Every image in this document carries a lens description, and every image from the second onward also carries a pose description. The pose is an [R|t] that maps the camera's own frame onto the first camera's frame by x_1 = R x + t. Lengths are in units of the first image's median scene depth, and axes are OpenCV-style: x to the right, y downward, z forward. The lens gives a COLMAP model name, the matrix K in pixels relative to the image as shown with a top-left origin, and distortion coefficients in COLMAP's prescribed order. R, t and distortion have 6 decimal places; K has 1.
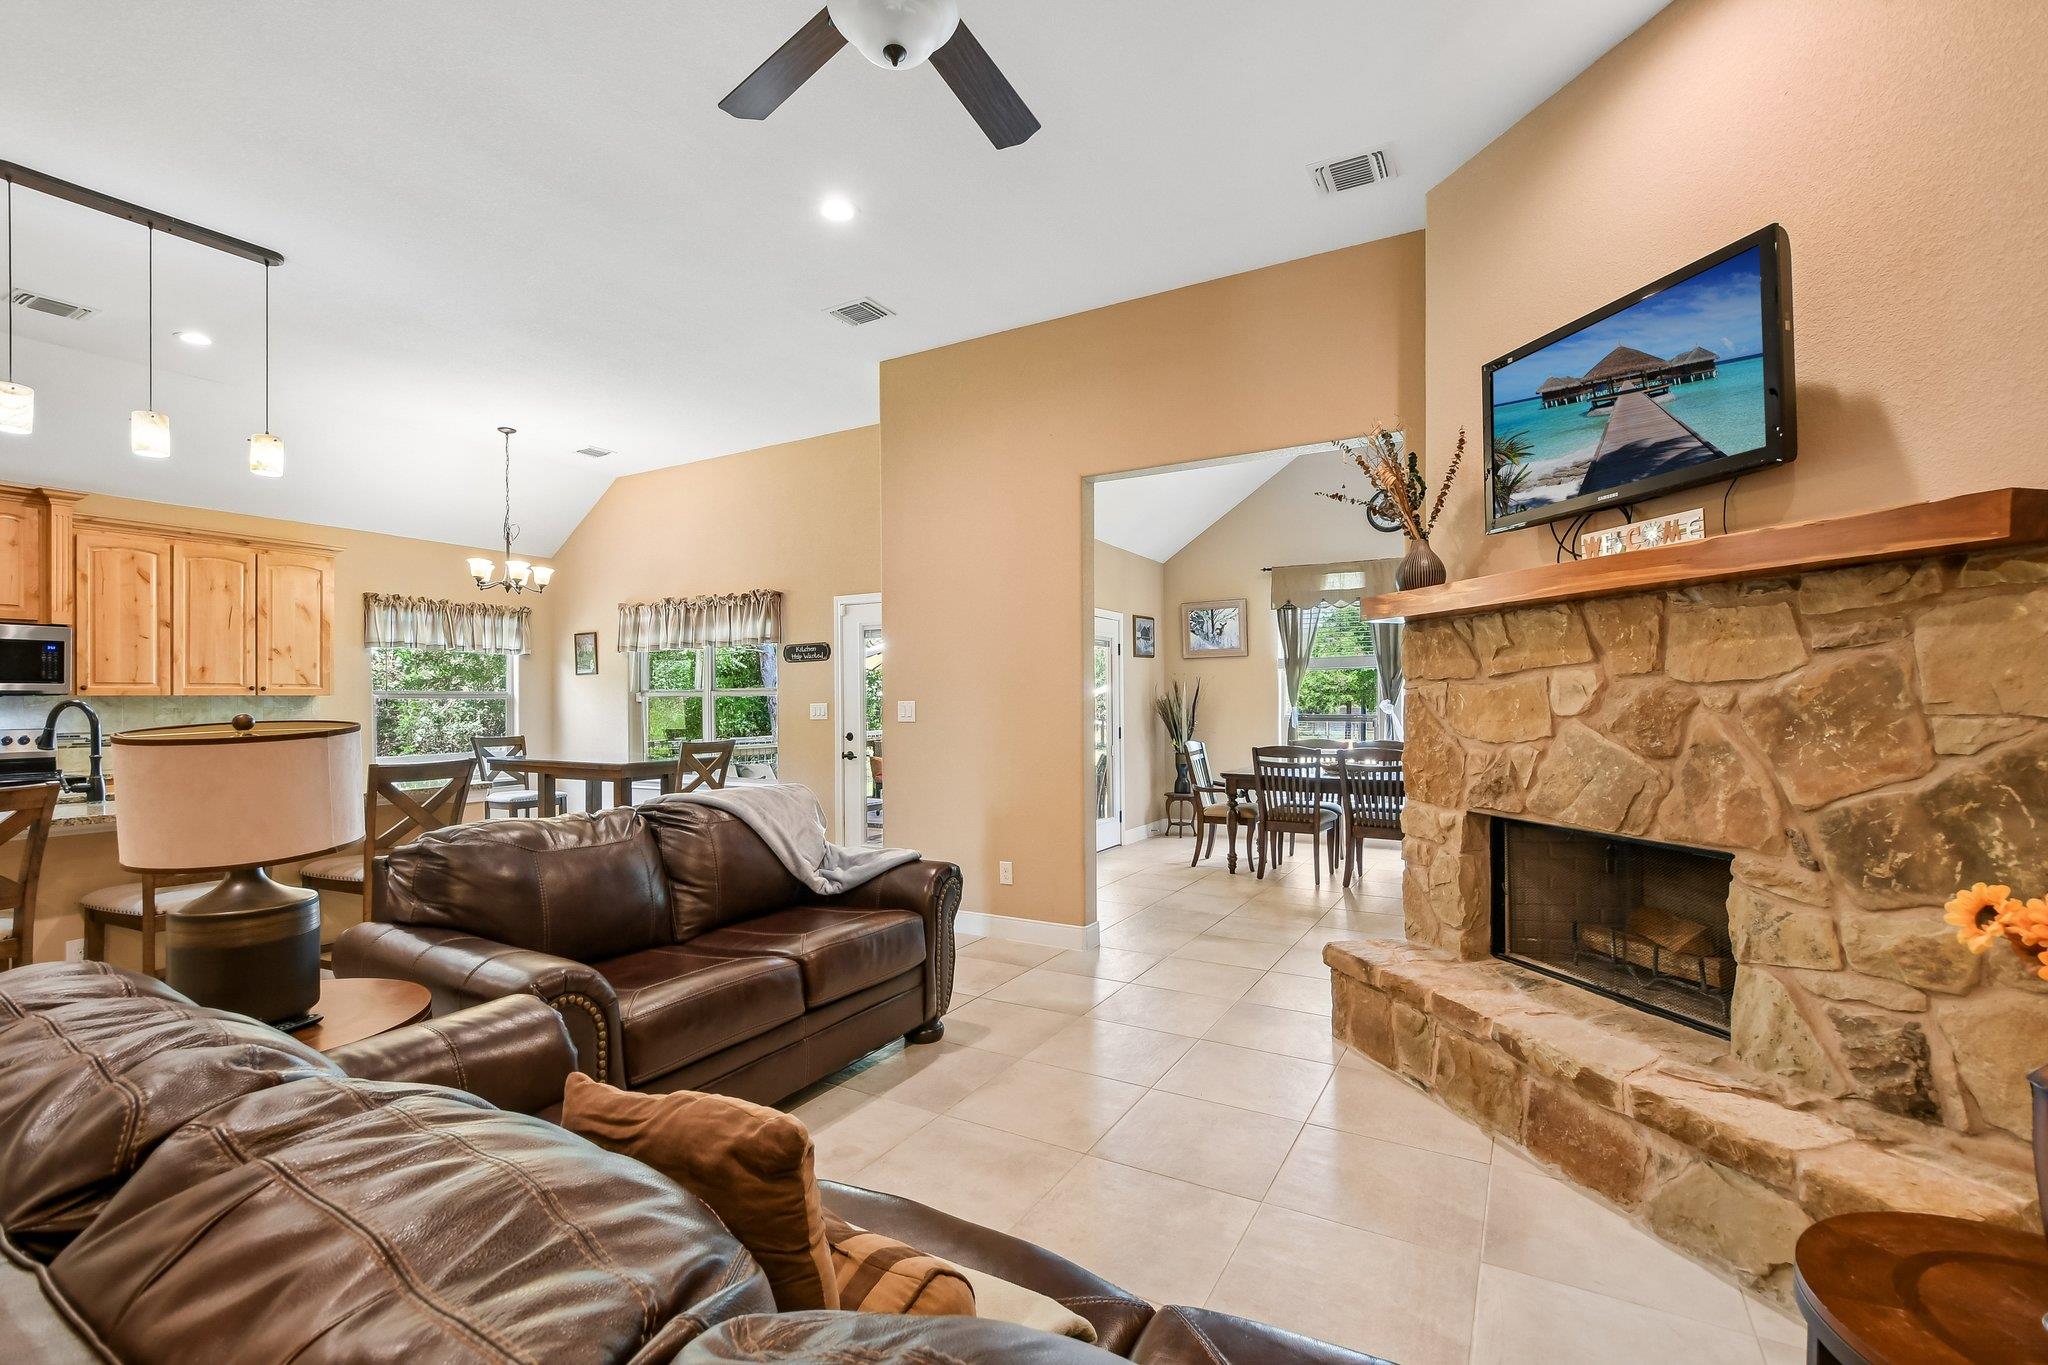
lens RADIAL K [[908.0, 0, 1021.7], [0, 908.0, 699.7], [0, 0, 1]] dist [-0.006298, -0.000783]
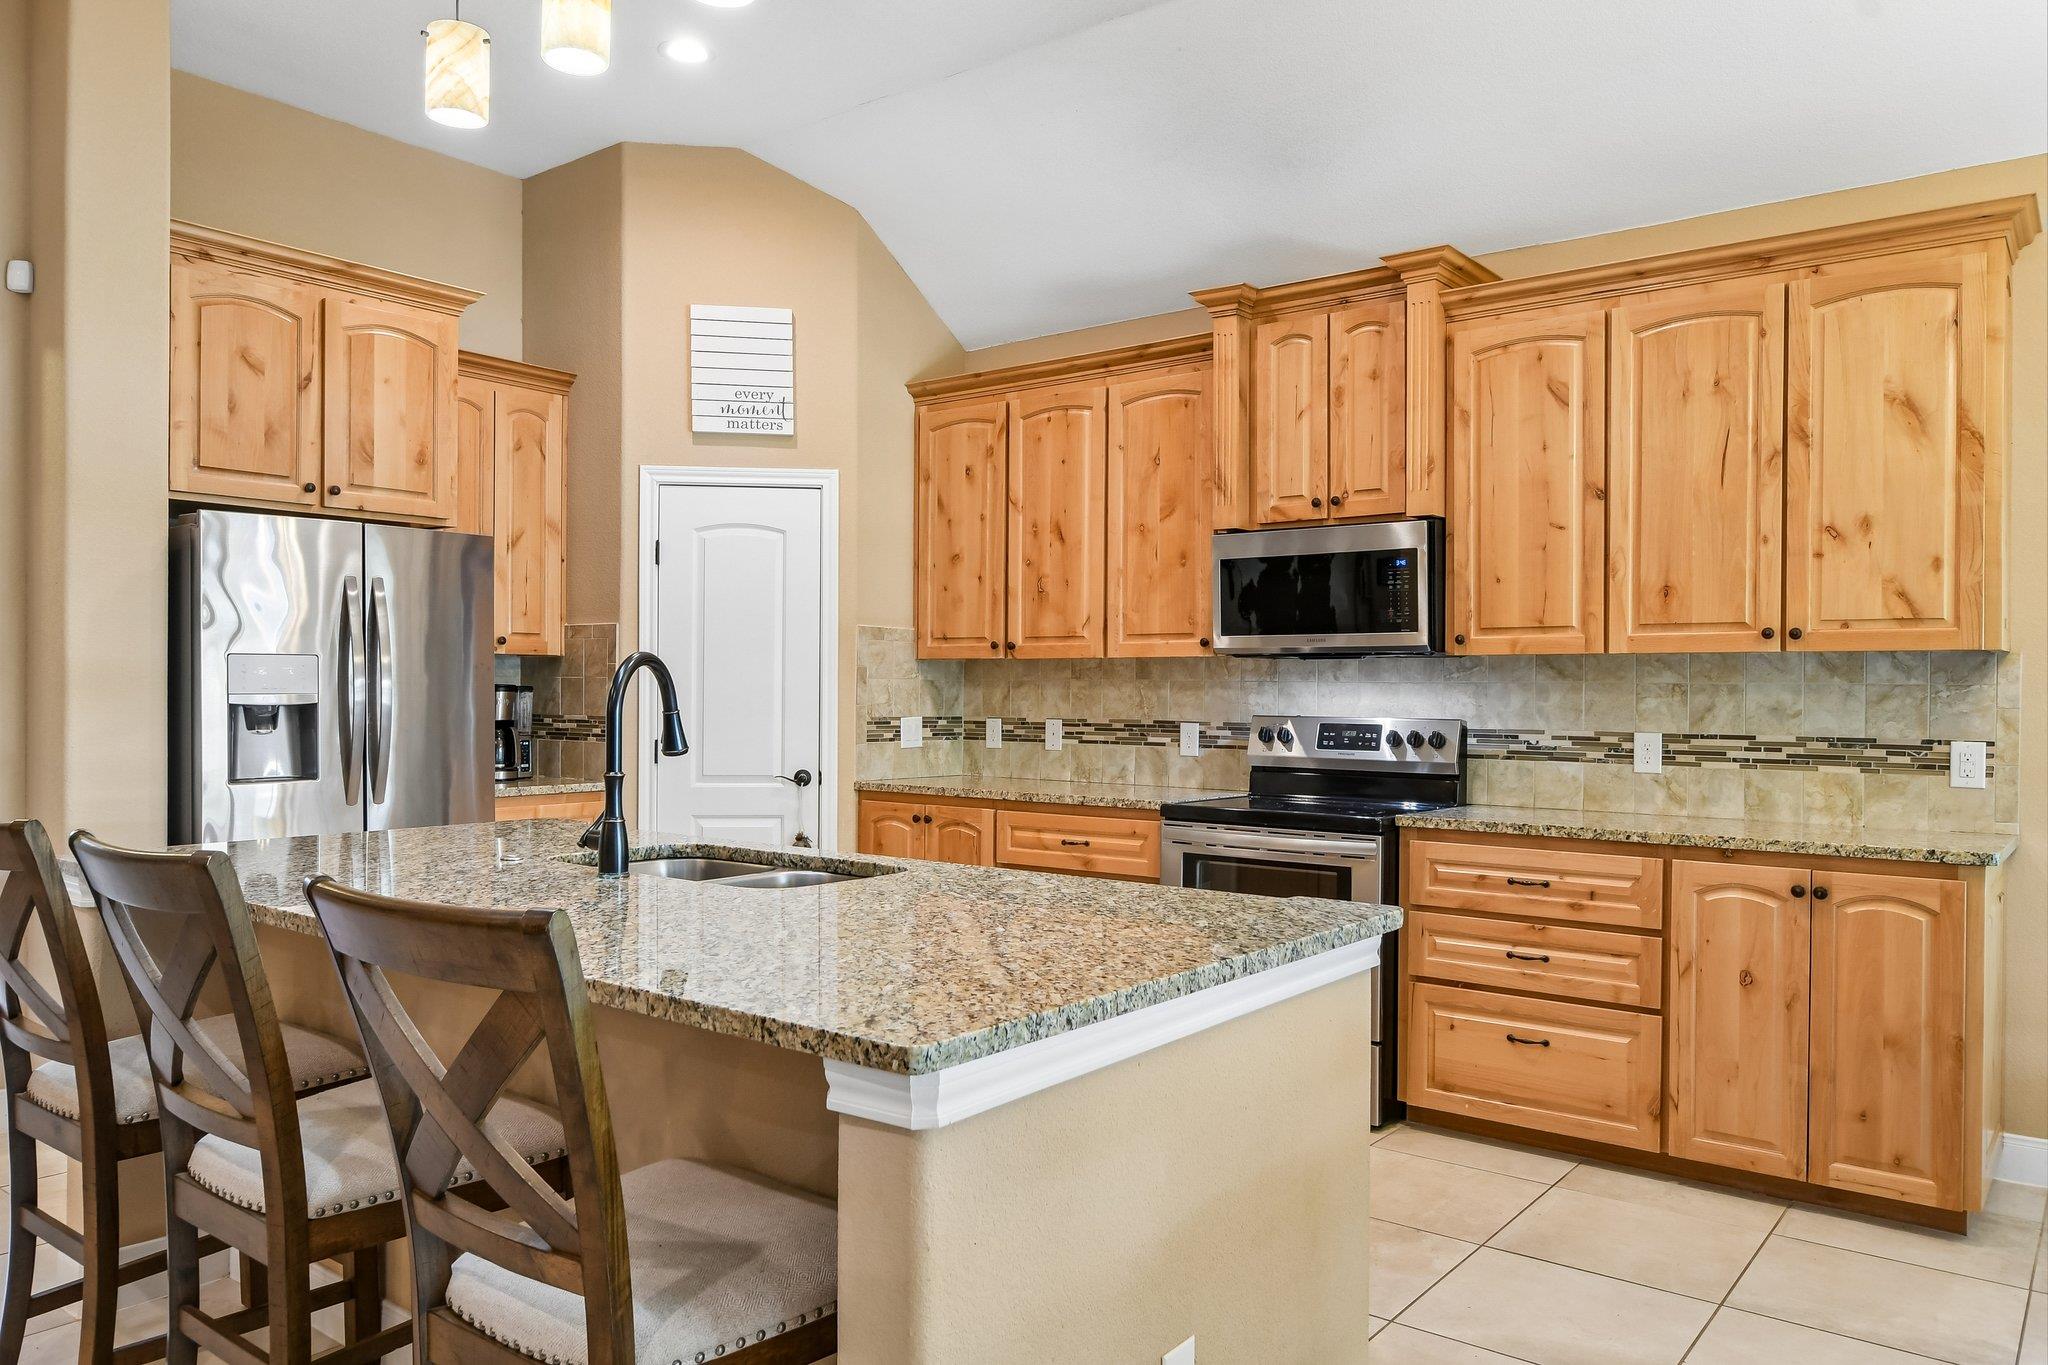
lens RADIAL K [[1425.0, 0, 1017.3], [0, 1425.0, 695.3], [0, 0, 1]] dist [-0.005264, 0.000799]
pose [[-0.147392, 0.012235, -0.989003, -0.178593], [-0.003602, 0.999910, 0.012906, 0.006463], [0.989072, 0.005464, -0.147334, 0.686040]]
